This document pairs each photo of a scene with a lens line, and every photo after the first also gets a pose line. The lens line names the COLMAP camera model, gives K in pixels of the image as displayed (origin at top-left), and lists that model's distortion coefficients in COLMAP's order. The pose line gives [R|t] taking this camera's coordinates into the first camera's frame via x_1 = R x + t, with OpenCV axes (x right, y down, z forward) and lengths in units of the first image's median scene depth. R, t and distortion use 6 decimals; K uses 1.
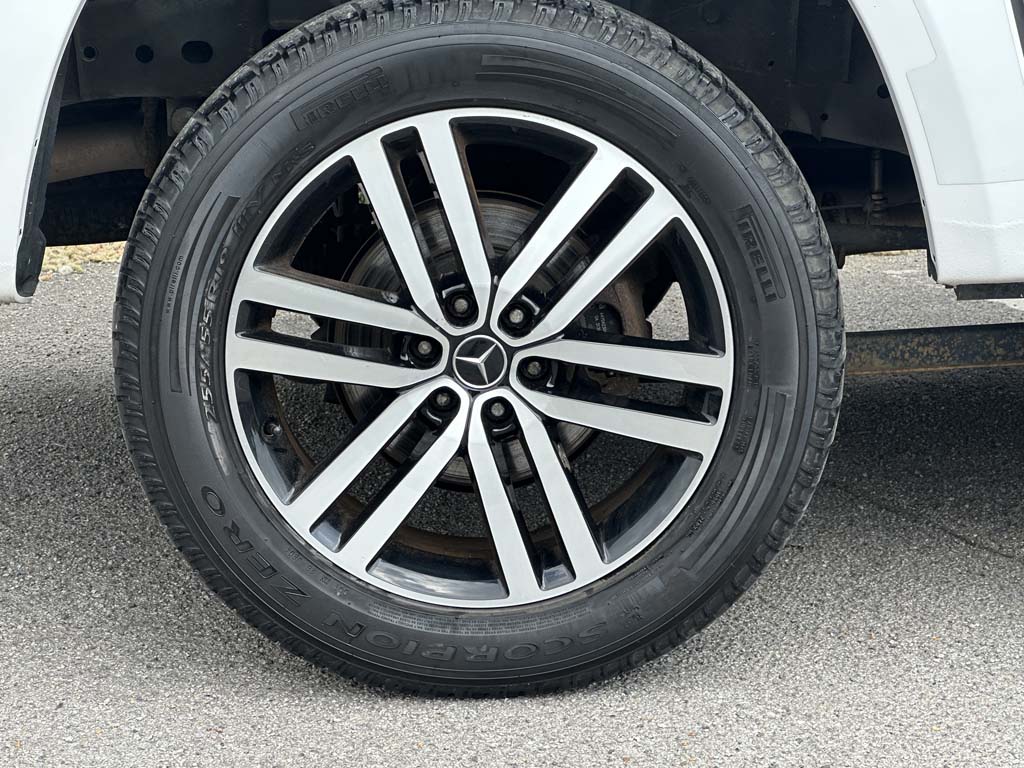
lens RADIAL K [[2453.0, 0, 511.7], [0, 2453.0, 426.7], [0, 0, 1]] dist [-0.648475, 12.348776]
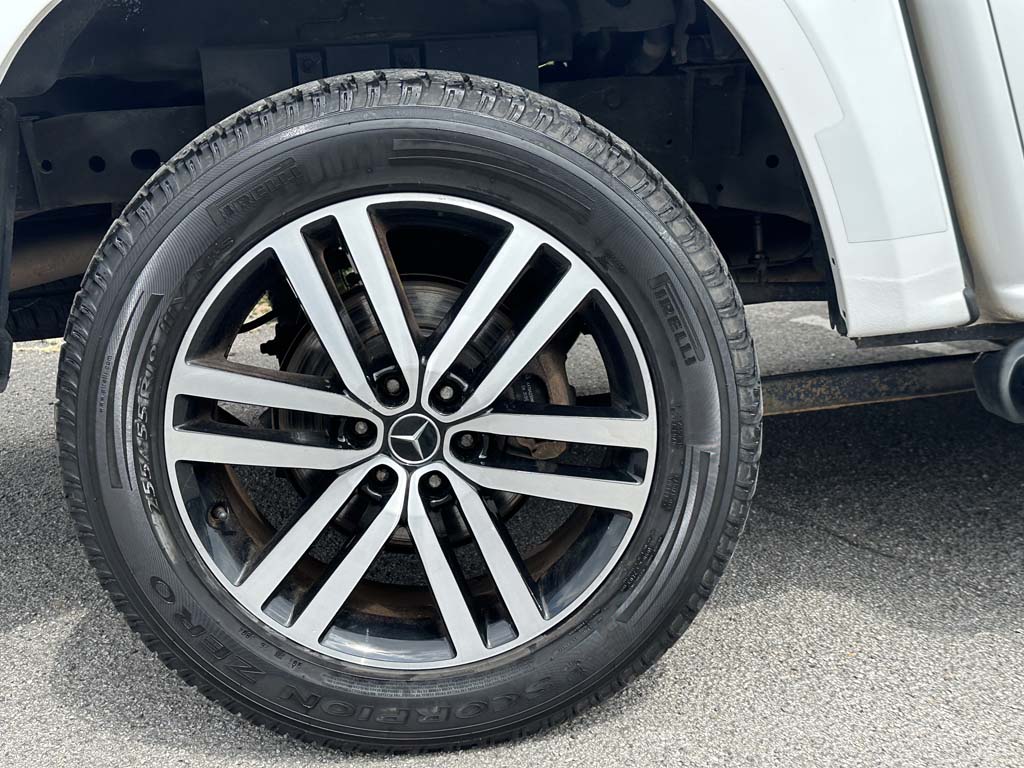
lens RADIAL K [[1403.8, 0, 512.0], [0, 1403.8, 384.0], [0, 0, 1]] dist [-0.005930, 0.017514]
pose [[0.998004, -0.060487, 0.018126, 0.019320], [0.060673, 0.998108, -0.009948, -0.041398], [-0.017490, 0.011028, 0.999786, 0.402215]]
